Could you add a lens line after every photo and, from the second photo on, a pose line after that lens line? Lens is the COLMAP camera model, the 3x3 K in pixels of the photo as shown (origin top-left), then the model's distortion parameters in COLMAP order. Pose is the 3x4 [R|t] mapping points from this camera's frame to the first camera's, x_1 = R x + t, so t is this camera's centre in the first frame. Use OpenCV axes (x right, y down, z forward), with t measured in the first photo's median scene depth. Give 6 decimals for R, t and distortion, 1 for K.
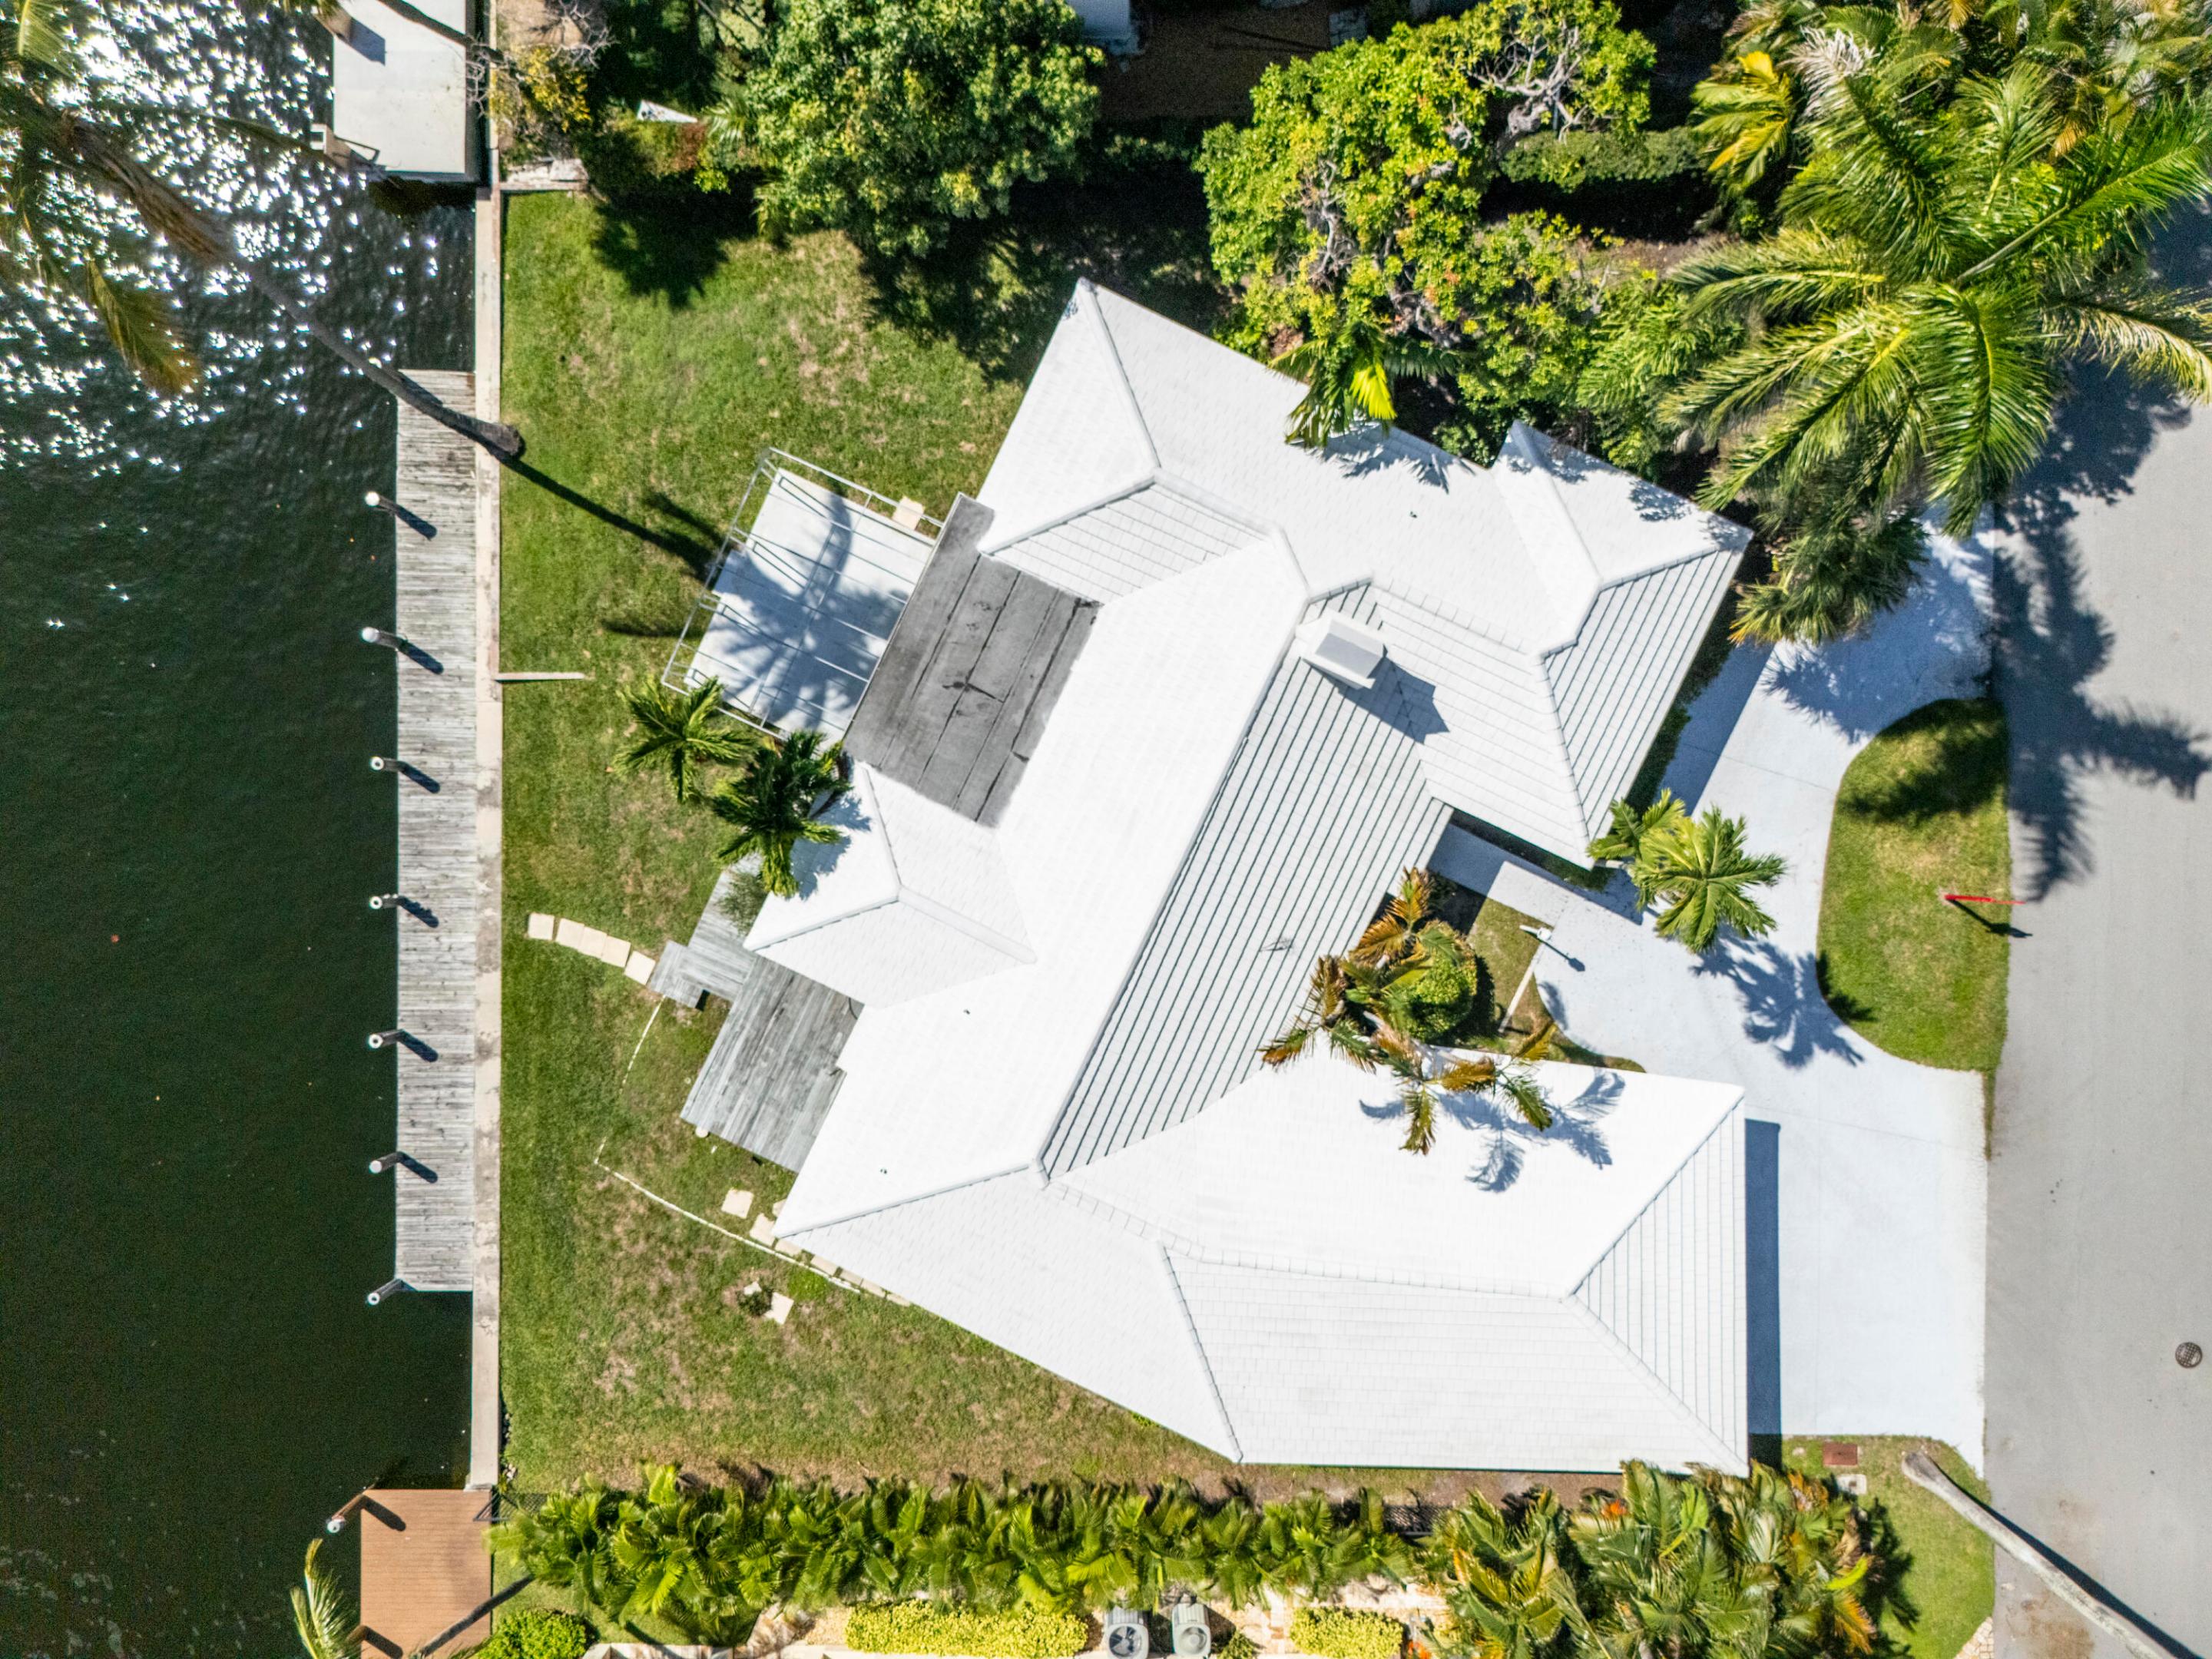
lens RADIAL K [[1639.8, 0, 1106.0], [0, 1639.8, 829.5], [0, 0, 1]] dist [0.027053, -0.001059]
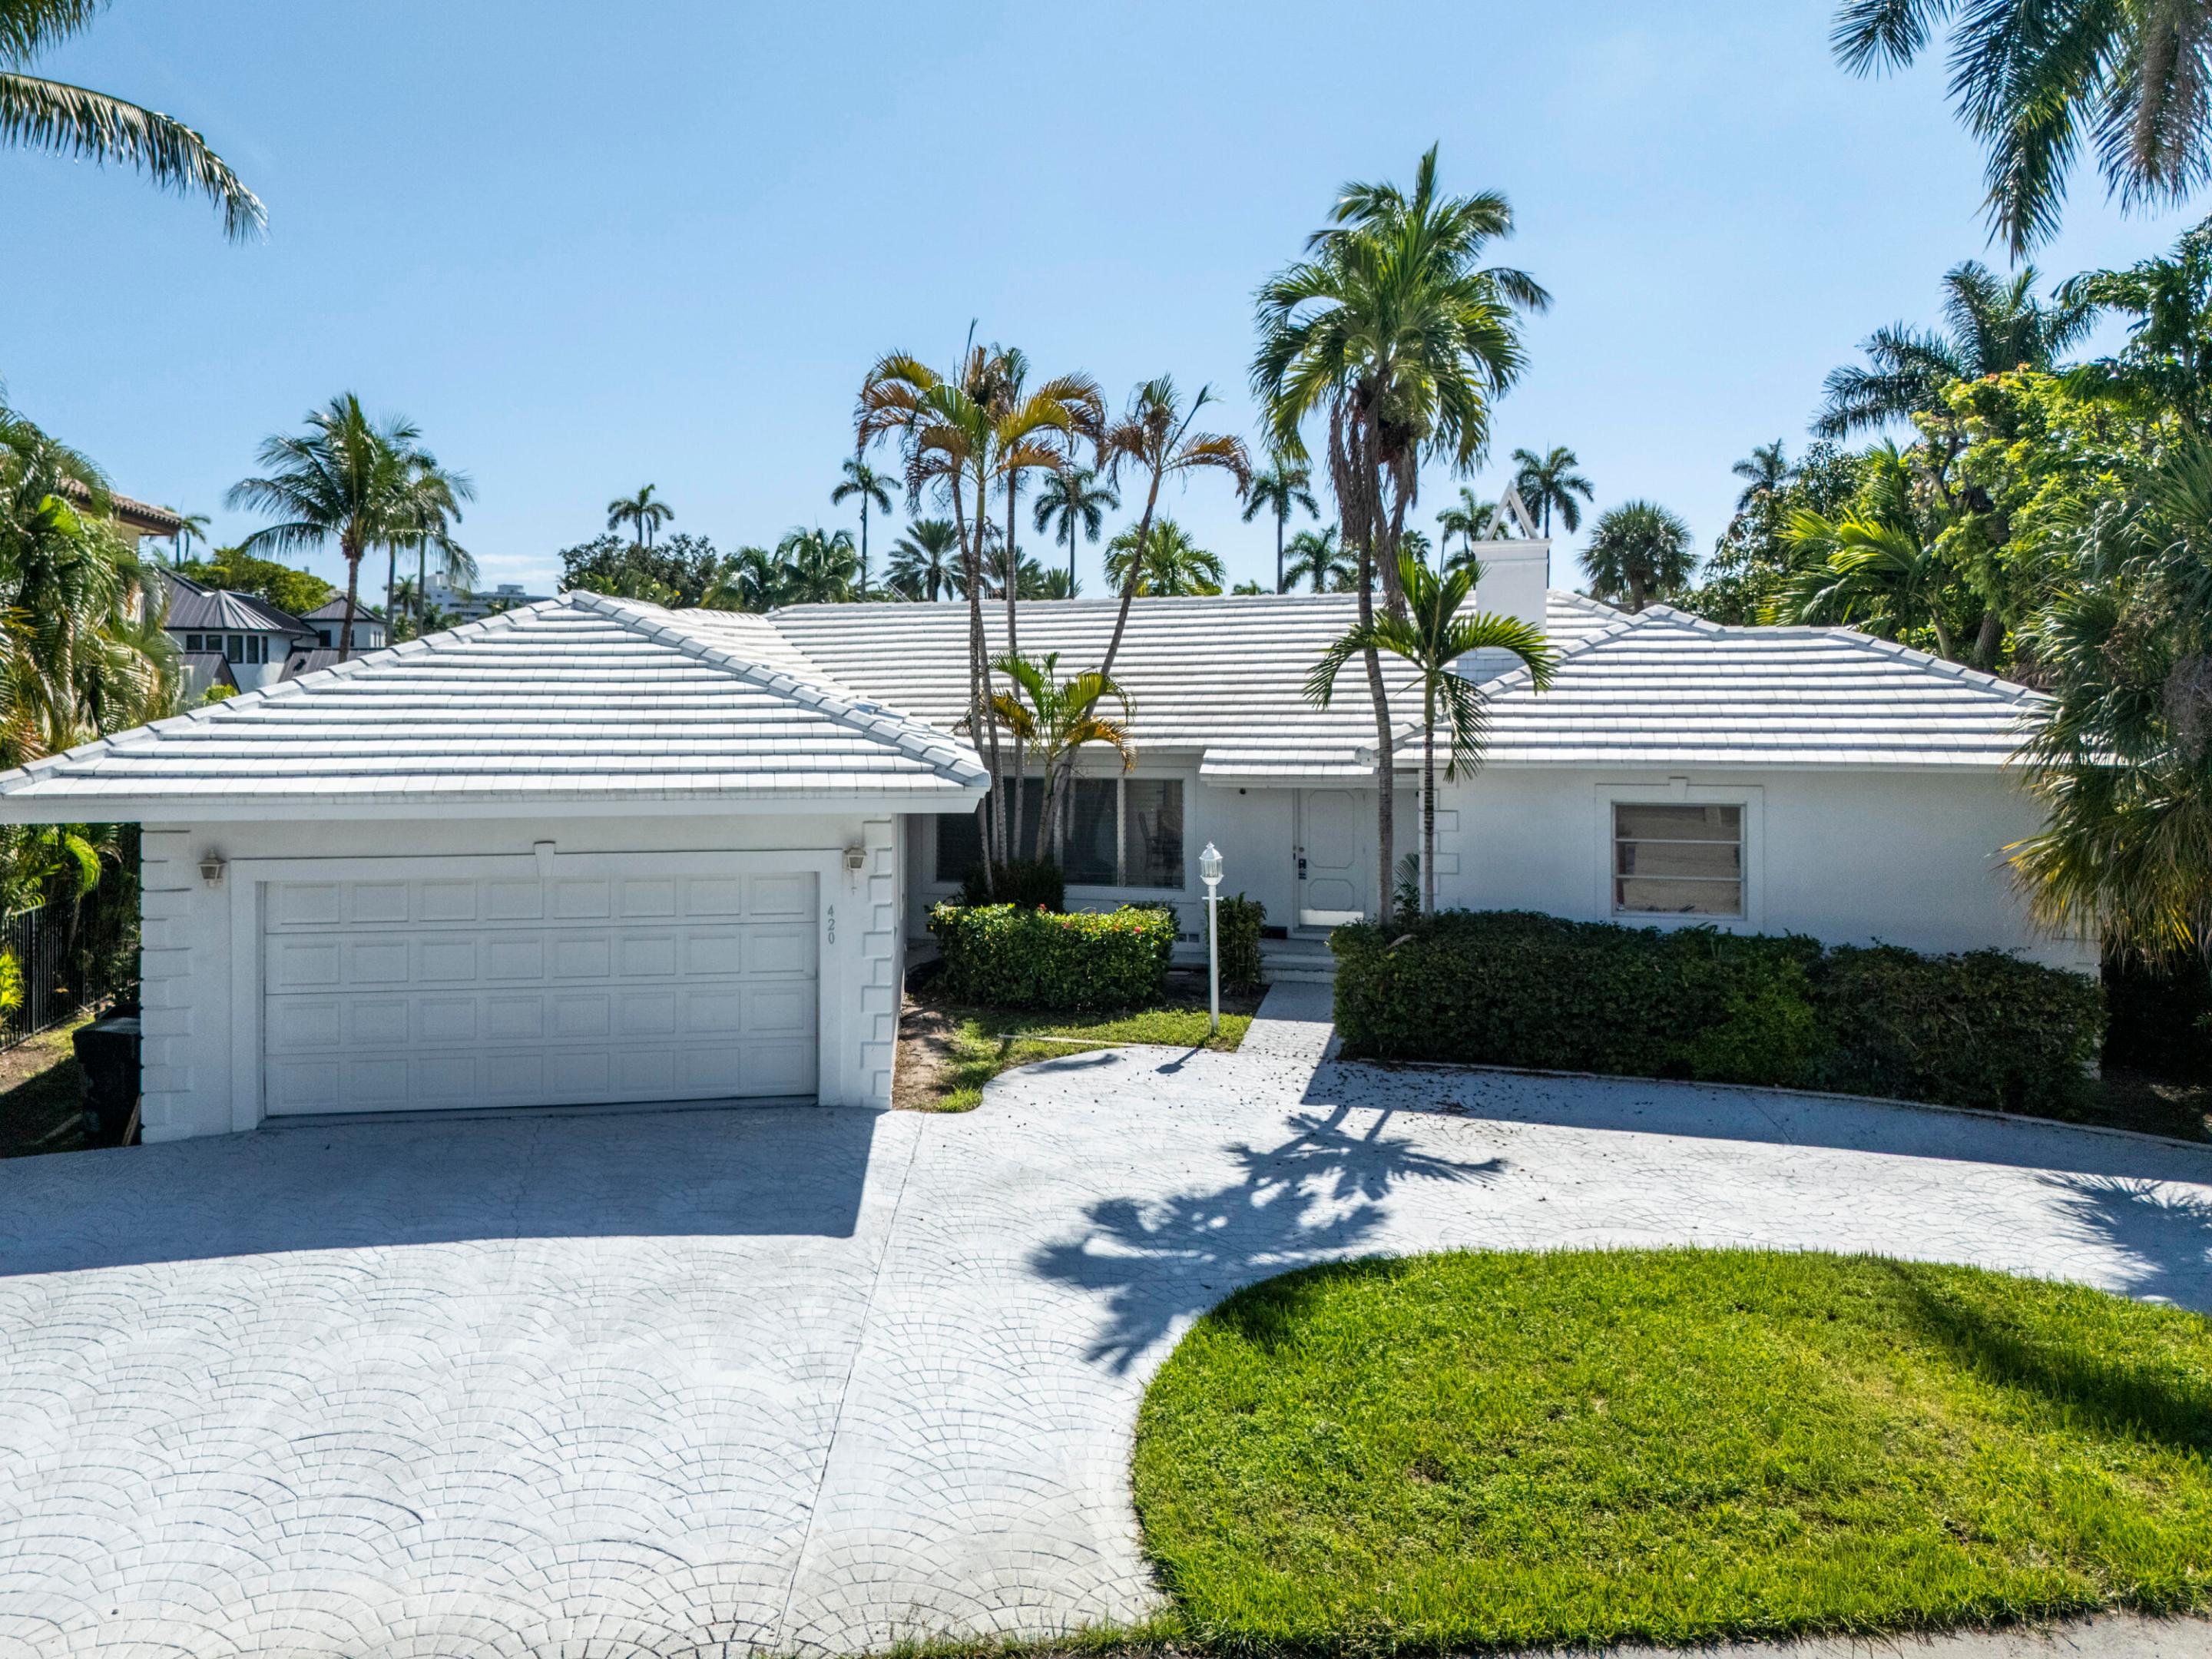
lens RADIAL K [[1664.1, 0, 993.0], [0, 1664.1, 726.6], [0, 0, 1]] dist [0.084852, -0.079089]
pose [[0.154482, 0.028704, -0.987579, 0.729340], [-0.987938, -0.006333, -0.154722, 0.202332], [-0.010695, 0.999568, 0.027380, 0.891069]]
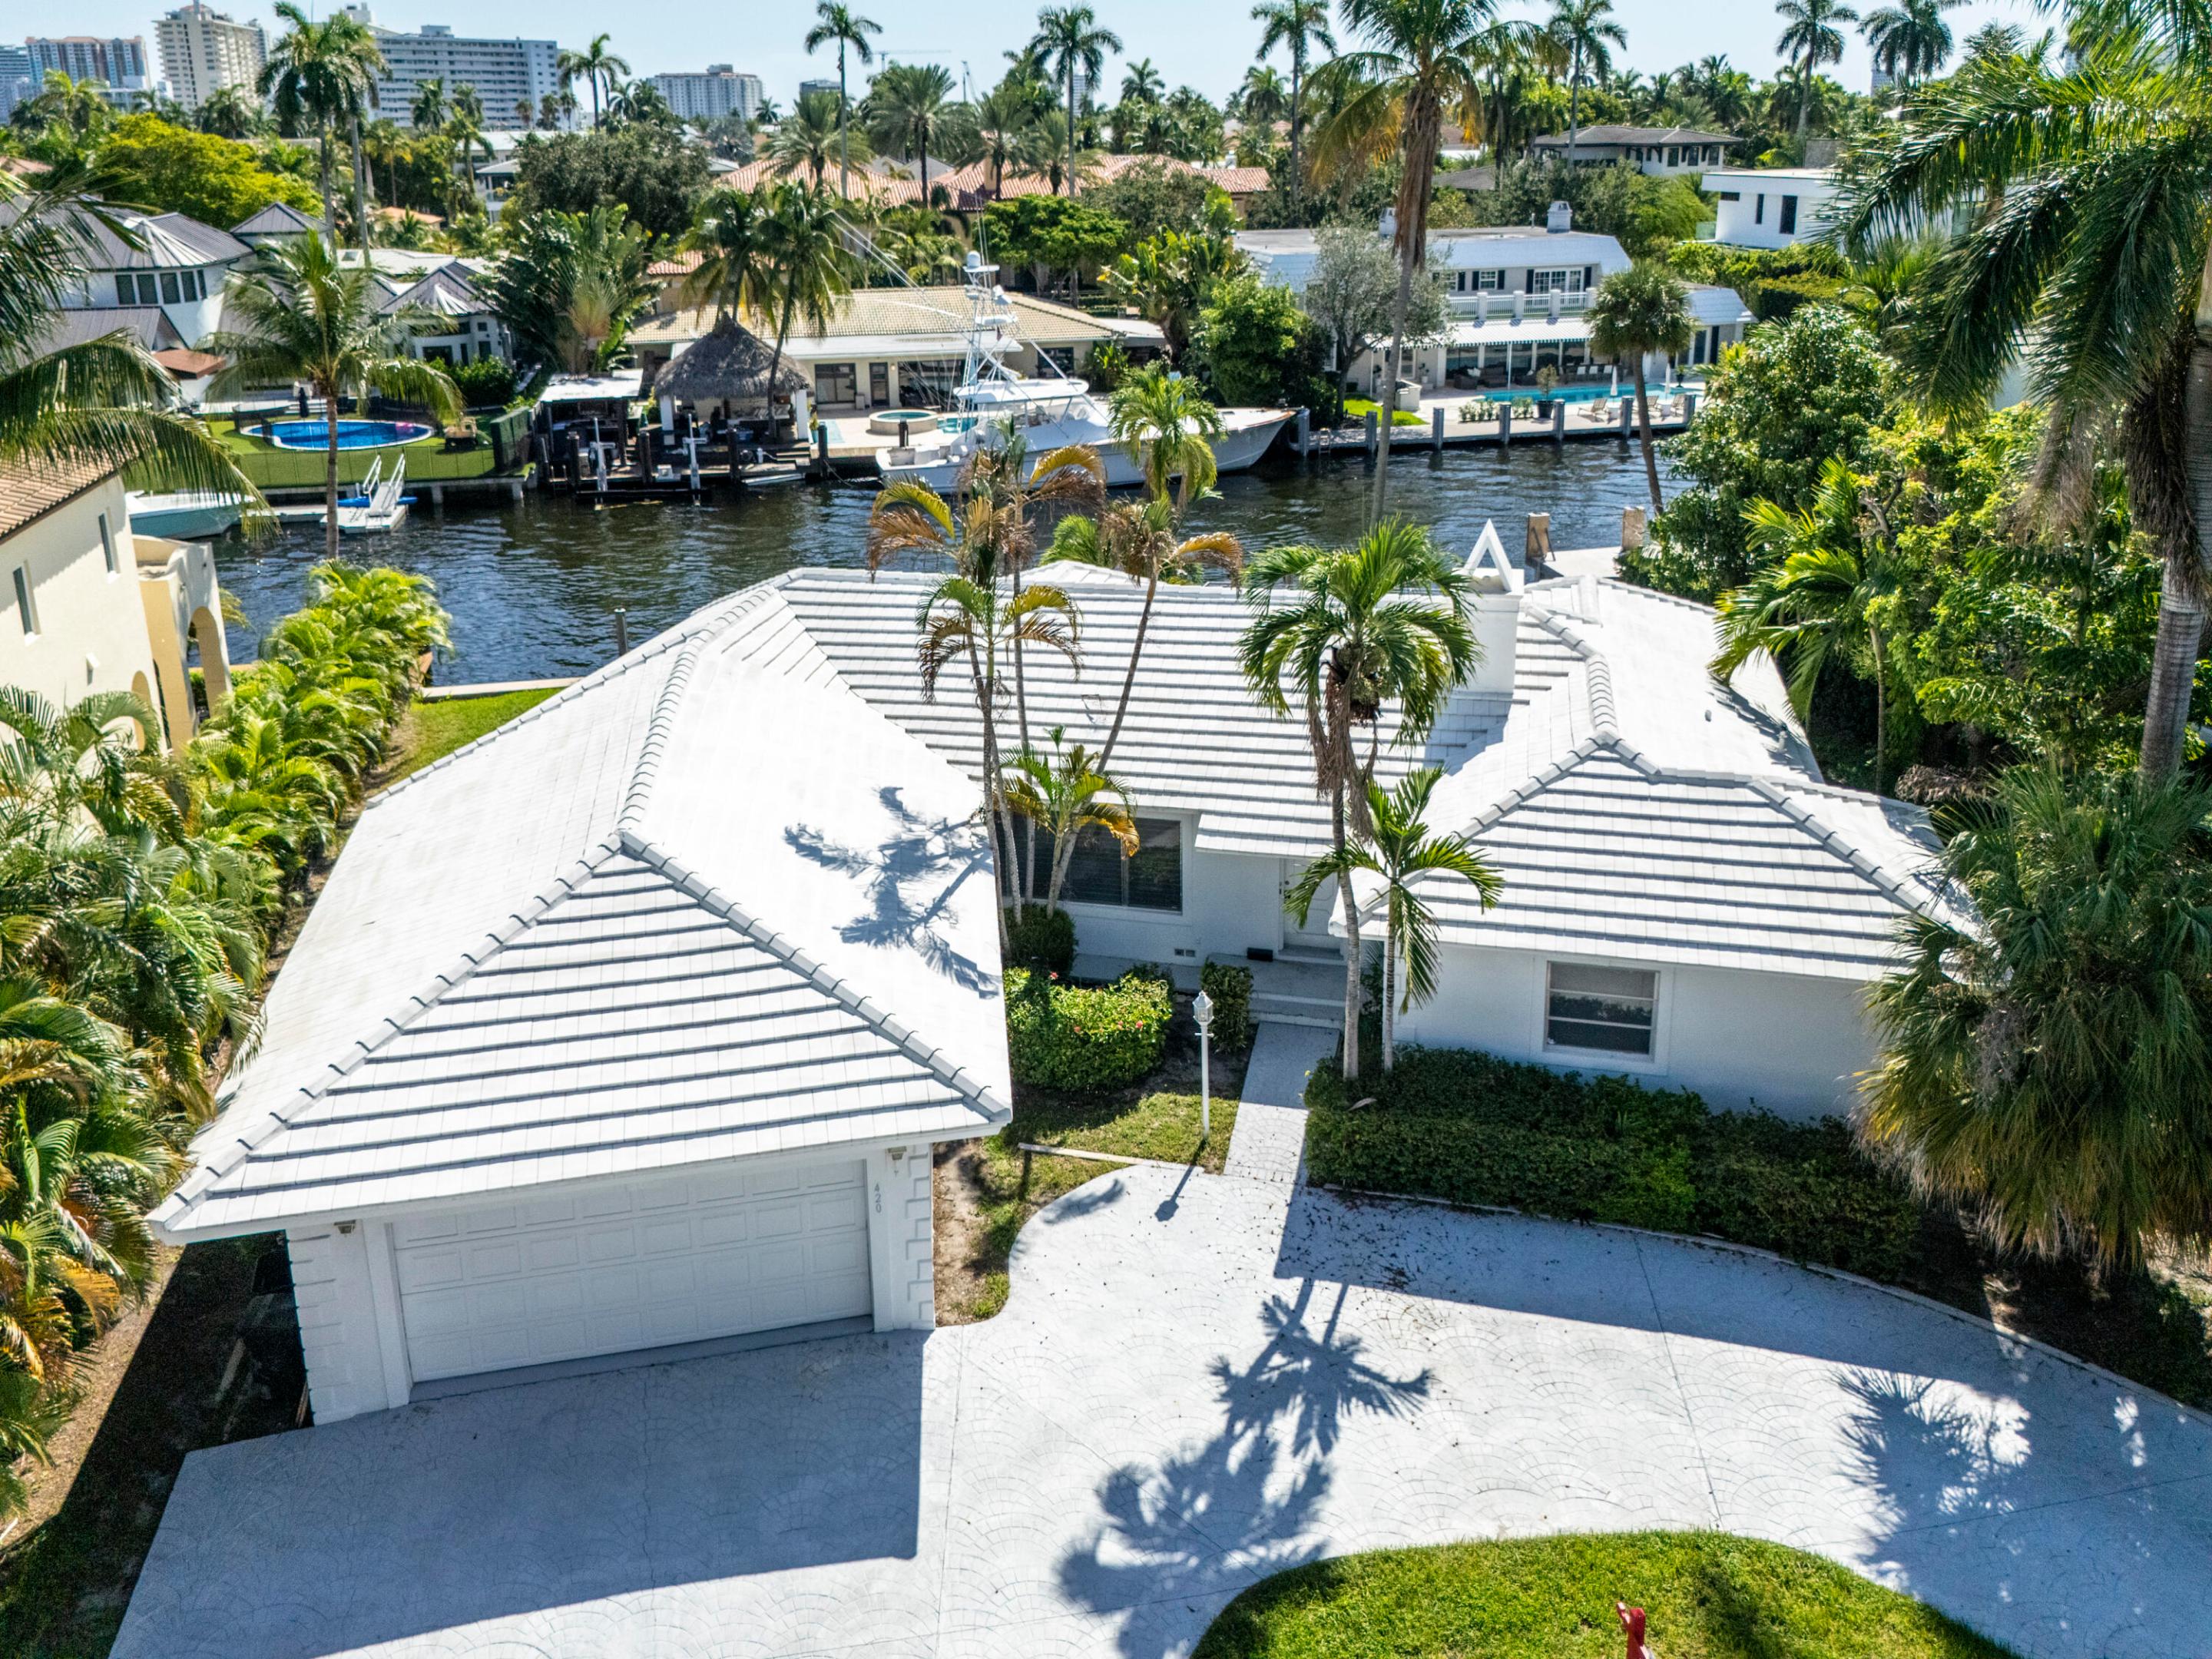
lens RADIAL K [[1769.4, 0, 1094.5], [0, 1769.4, 610.0], [0, 0, 1]] dist [0.036275, -0.010323]
pose [[0.212444, 0.267851, -0.939746, 0.768915], [-0.977171, 0.060470, -0.203668, 0.210931], [0.002274, 0.961561, 0.274583, 0.651726]]
